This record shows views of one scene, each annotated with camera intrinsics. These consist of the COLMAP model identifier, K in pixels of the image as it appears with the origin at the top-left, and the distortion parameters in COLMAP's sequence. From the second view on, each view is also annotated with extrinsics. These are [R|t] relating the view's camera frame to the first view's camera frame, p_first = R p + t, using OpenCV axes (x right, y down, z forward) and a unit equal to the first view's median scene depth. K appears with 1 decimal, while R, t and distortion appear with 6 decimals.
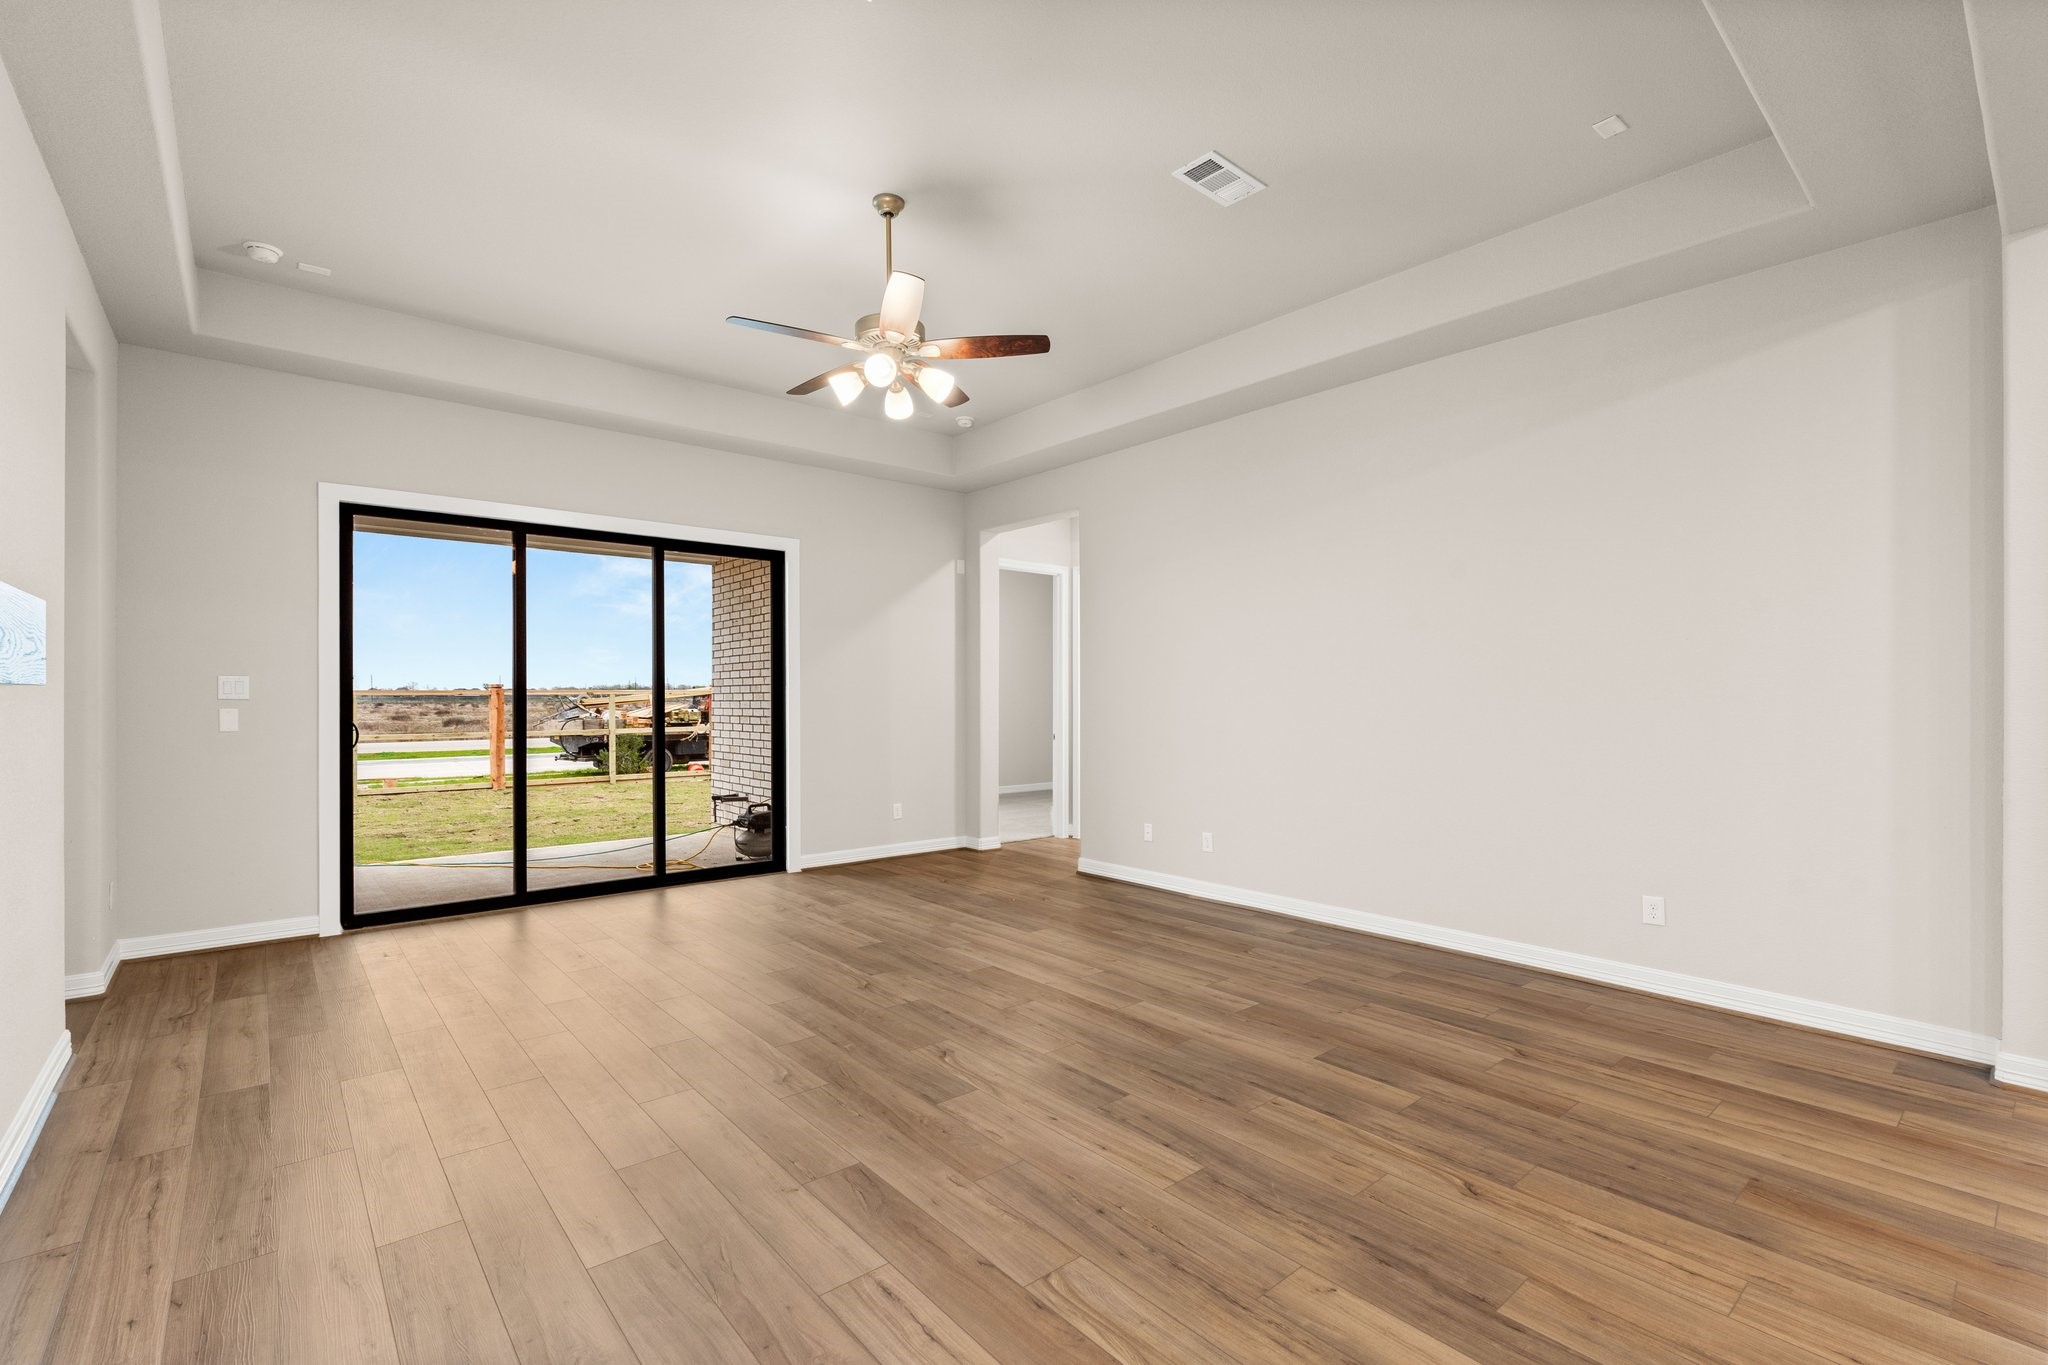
lens RADIAL K [[914.0, 0, 1021.1], [0, 914.0, 693.1], [0, 0, 1]] dist [0.000647, -0.001054]
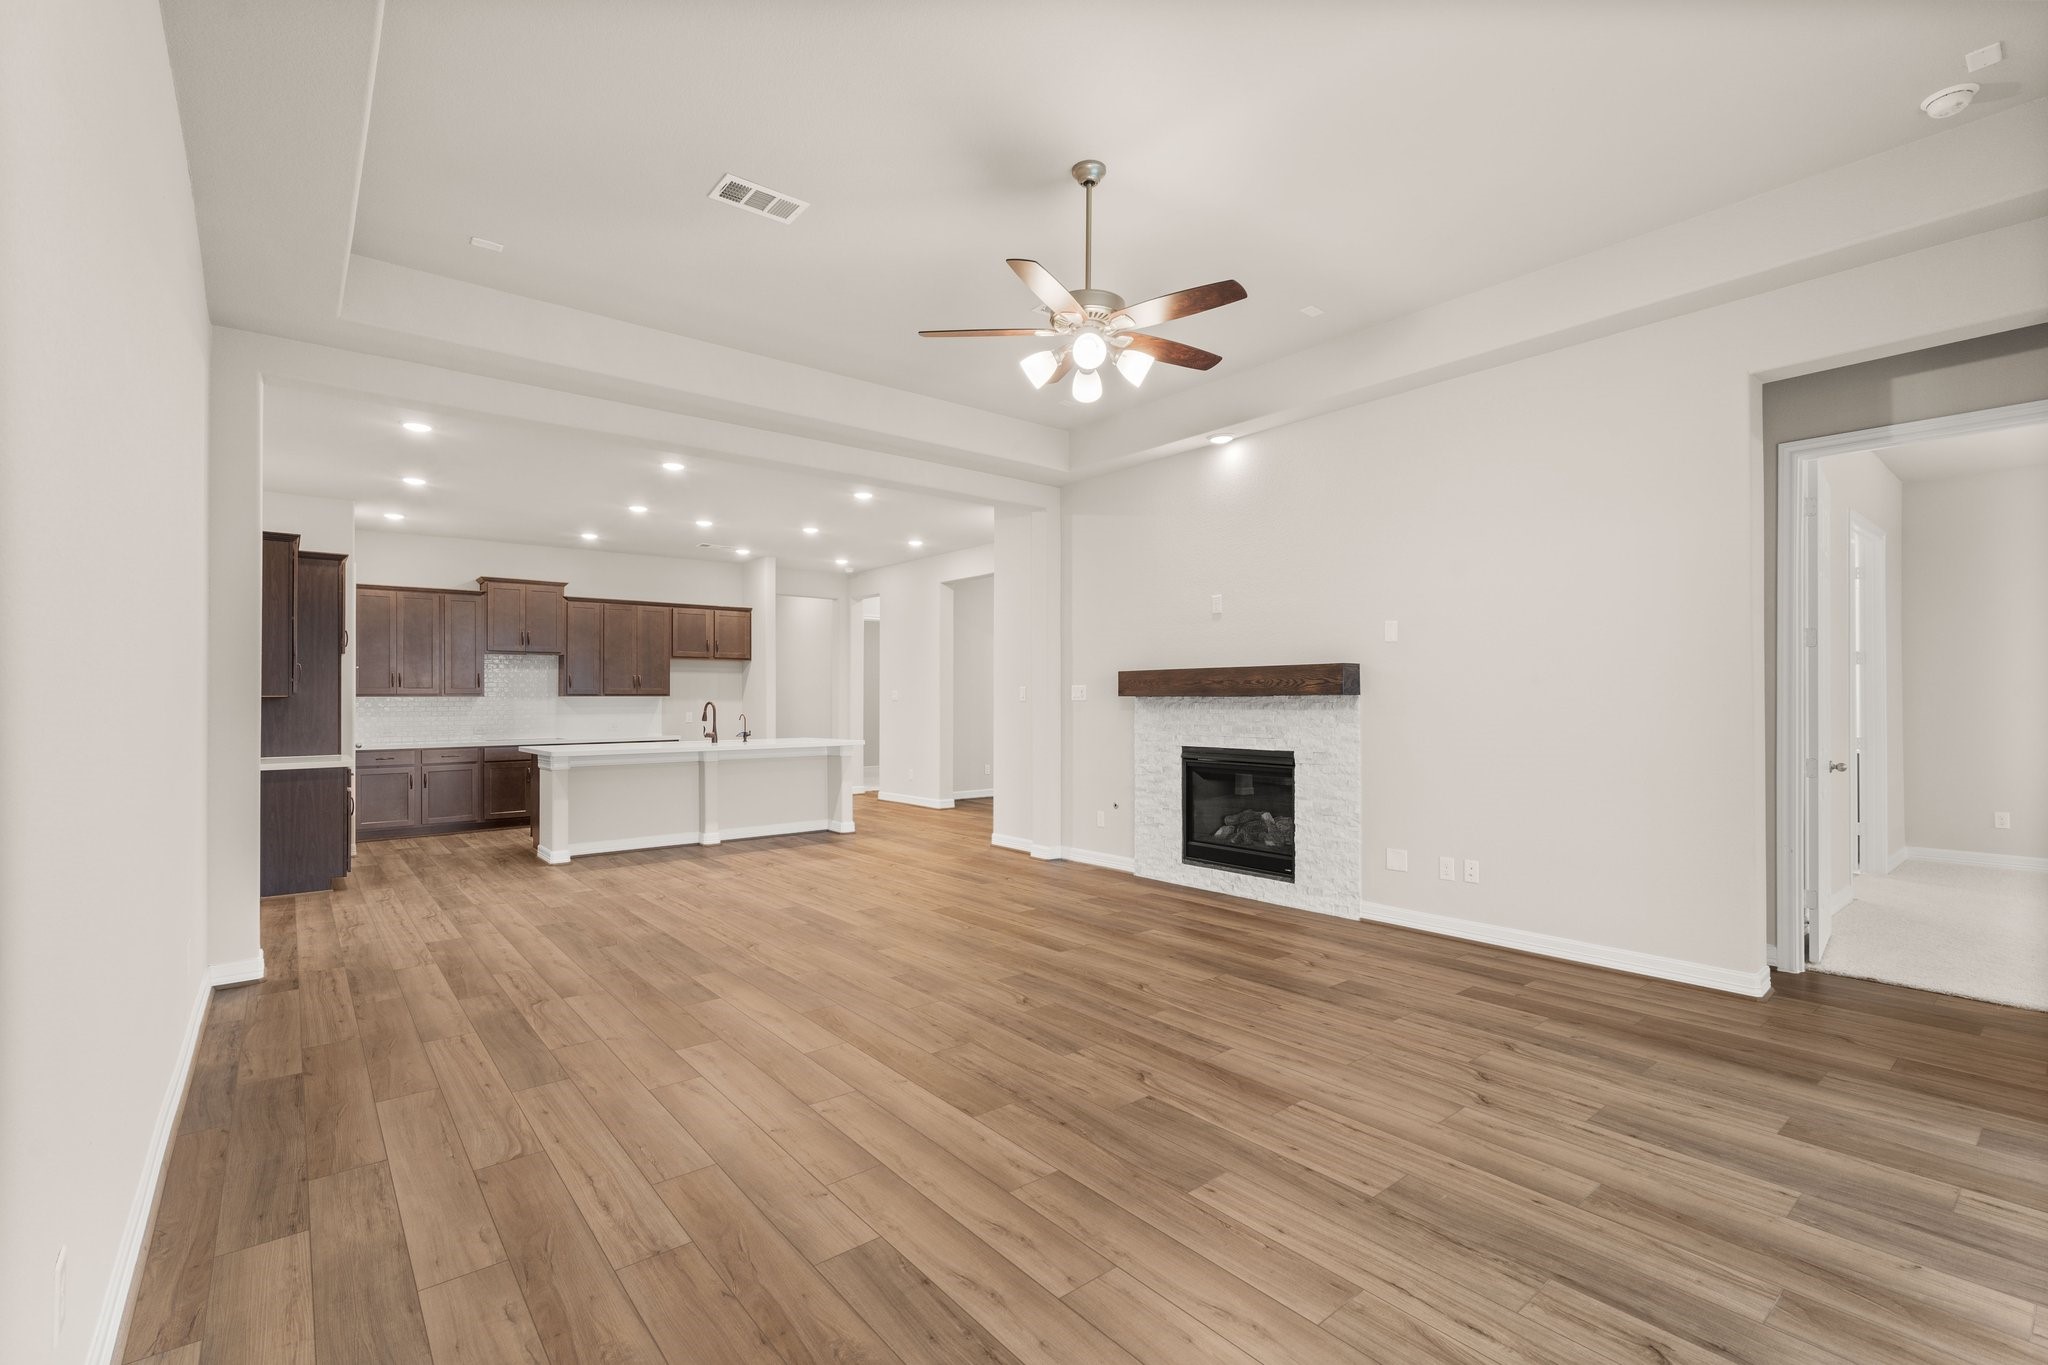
lens RADIAL K [[914.0, 0, 1018.2], [0, 914.0, 696.9], [0, 0, 1]] dist [0.000647, -0.001054]
pose [[-0.999735, 0.004016, 0.022668, -0.078970], [0.003807, 0.999950, -0.009251, 0.008843], [-0.022704, -0.009162, -0.999700, 1.664142]]
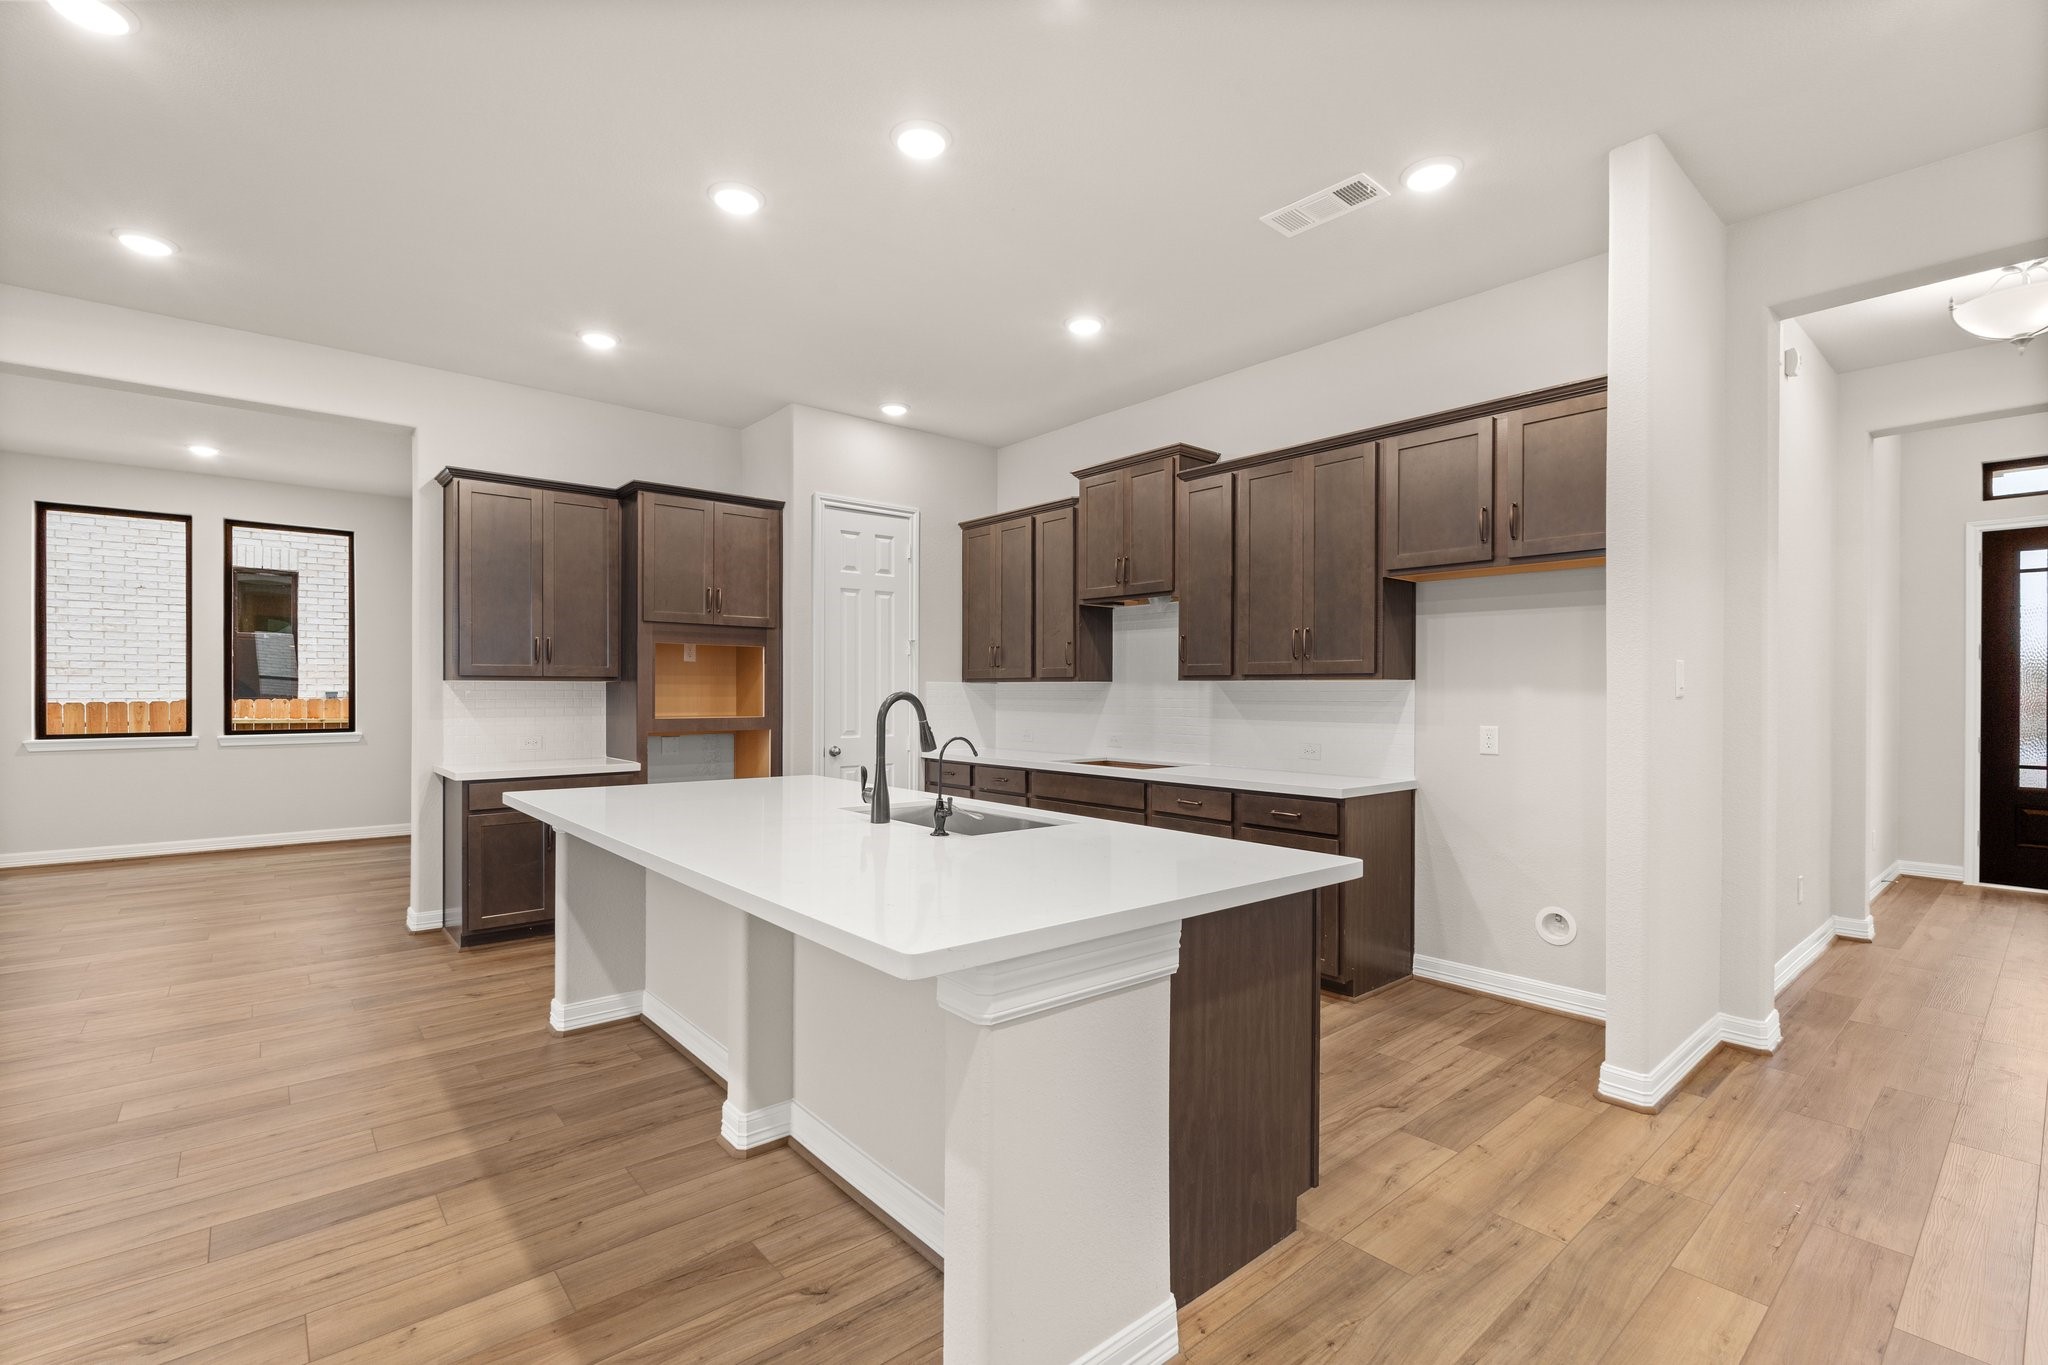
lens RADIAL K [[914.0, 0, 1019.6], [0, 914.0, 689.0], [0, 0, 1]] dist [0.000647, -0.001054]
pose [[0.000314, -0.001201, 0.999999, -0.004915], [-0.007903, 0.999968, 0.001203, -0.006996], [-0.999969, -0.007903, 0.000304, -0.412615]]
